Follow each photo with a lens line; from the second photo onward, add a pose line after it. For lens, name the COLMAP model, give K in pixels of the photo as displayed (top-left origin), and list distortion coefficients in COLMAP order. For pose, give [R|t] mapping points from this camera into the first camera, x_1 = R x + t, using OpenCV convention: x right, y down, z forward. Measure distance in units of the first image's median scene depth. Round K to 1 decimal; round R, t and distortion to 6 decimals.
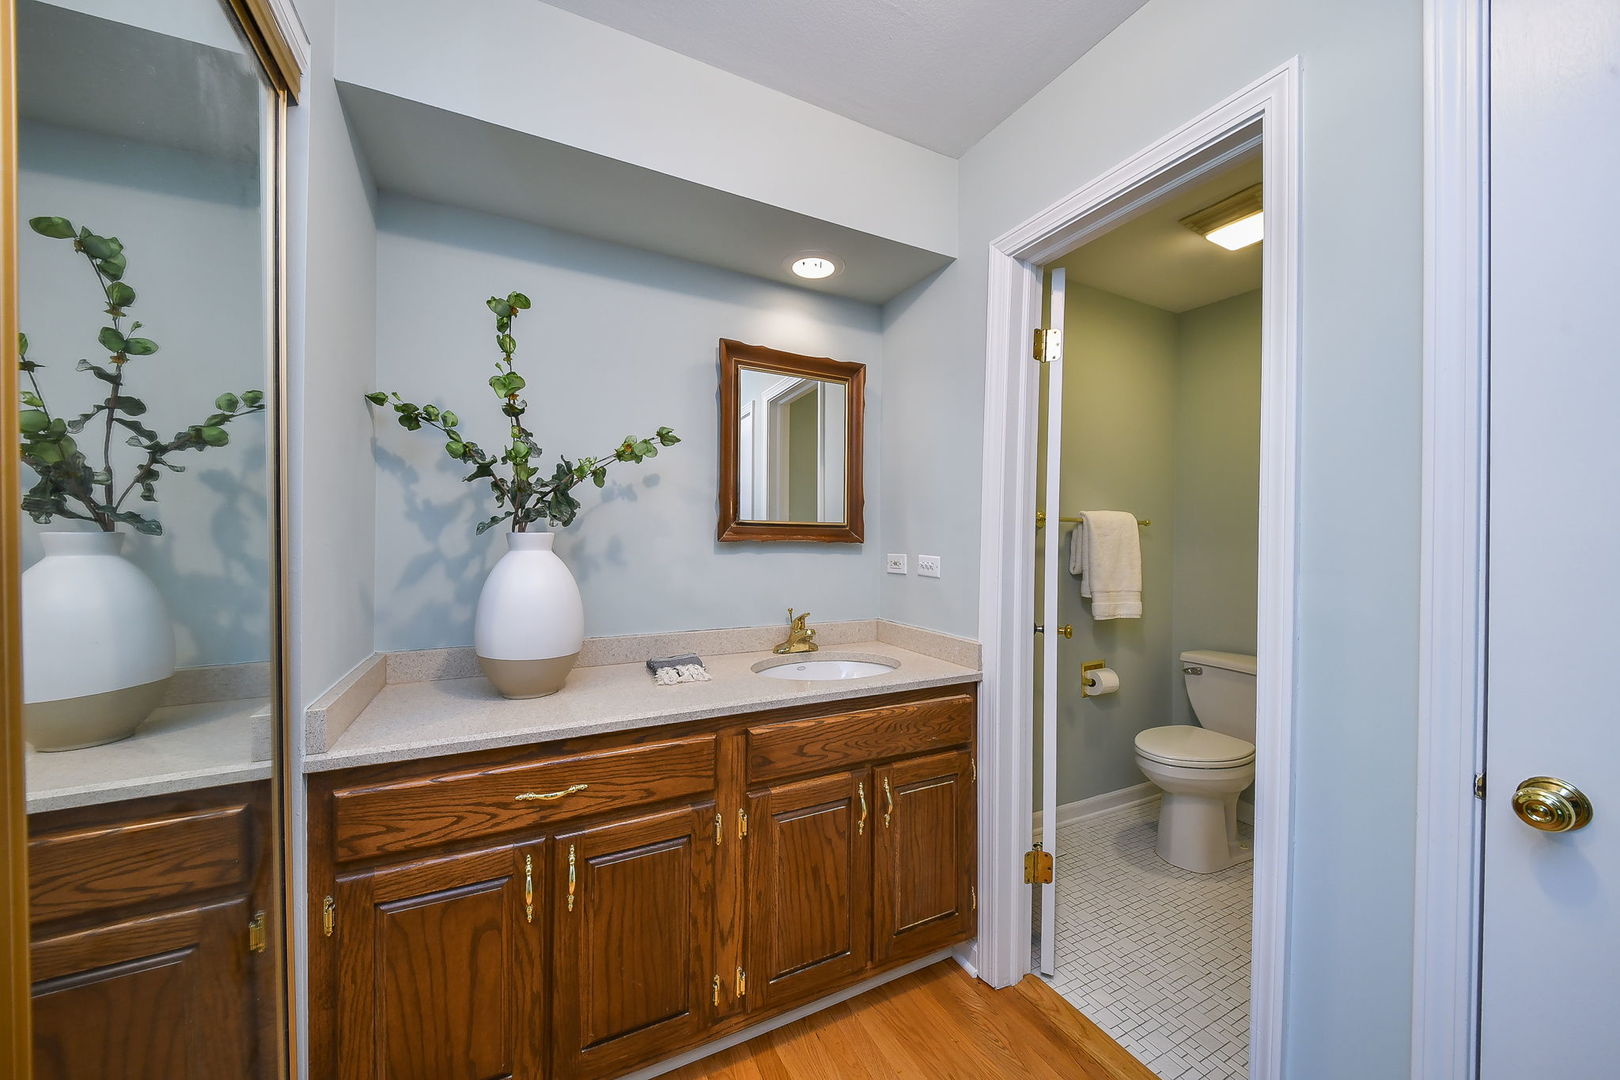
lens RADIAL K [[578.4, 0, 803.2], [0, 578.4, 545.6], [0, 0, 1]] dist [-0.002181, -0.000120]
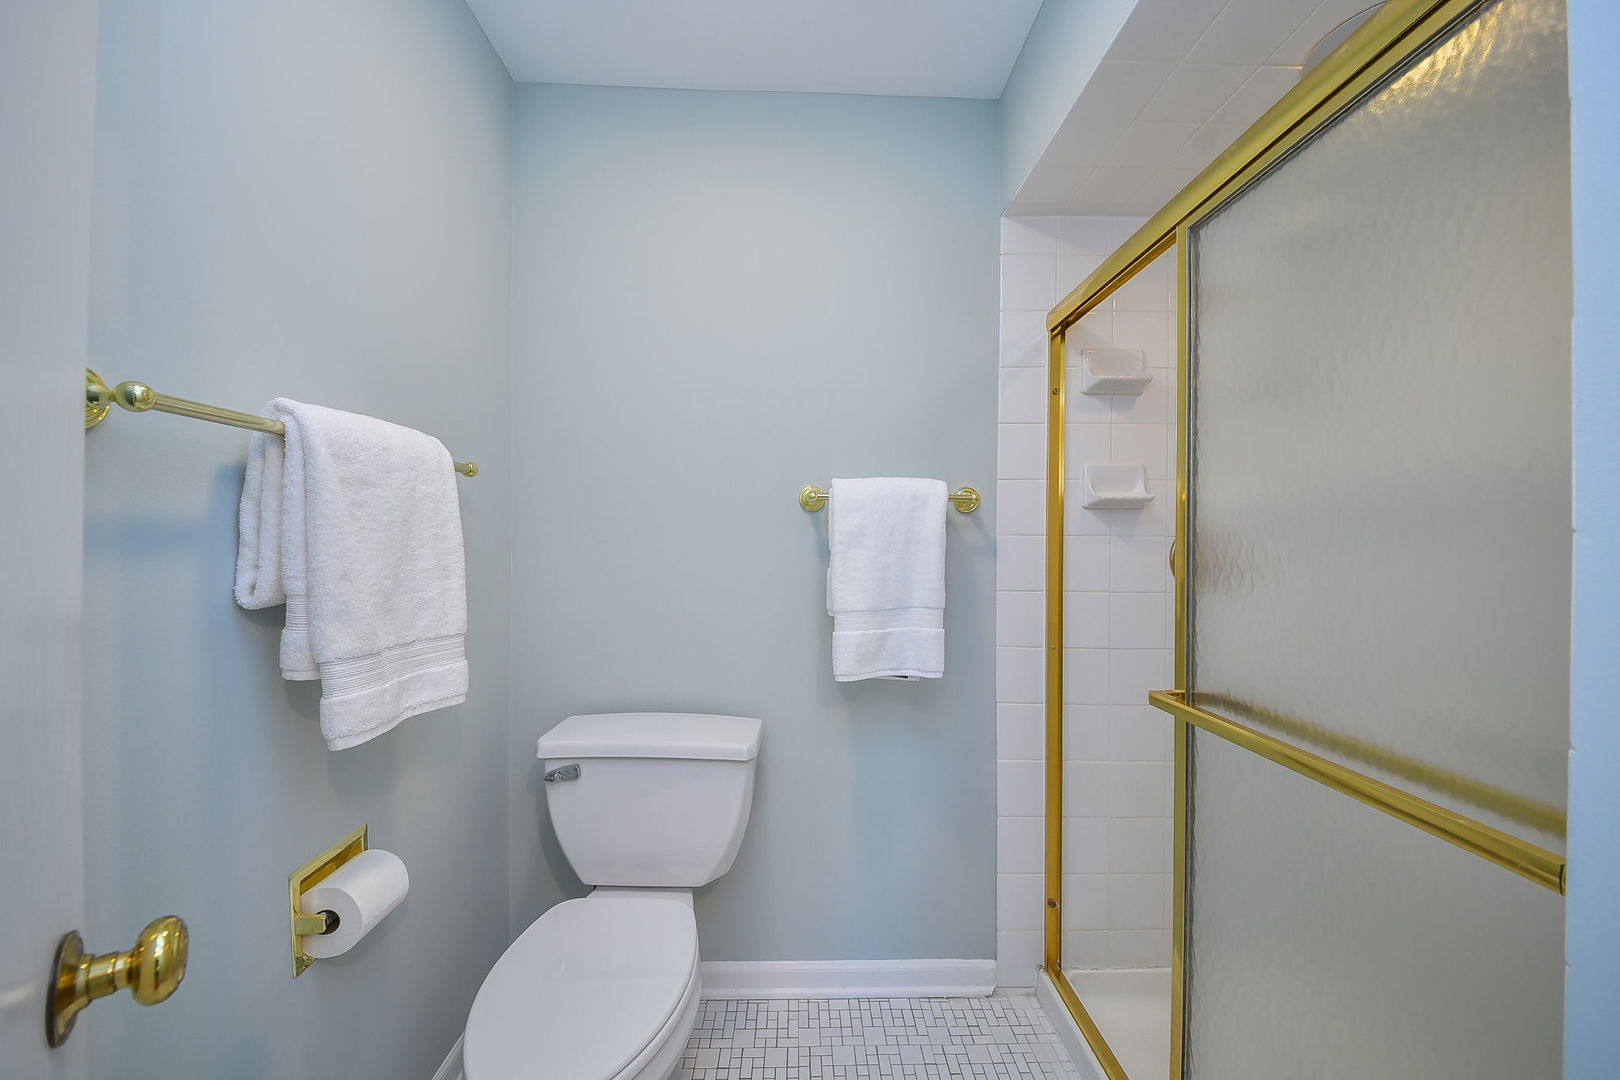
lens RADIAL K [[578.4, 0, 802.0], [0, 578.4, 539.2], [0, 0, 1]] dist [-0.002181, -0.000120]
pose [[0.433513, -0.004525, 0.901136, 0.325337], [0.004878, 0.999985, 0.002675, 0.013778], [-0.901134, 0.003236, 0.433528, 0.617678]]
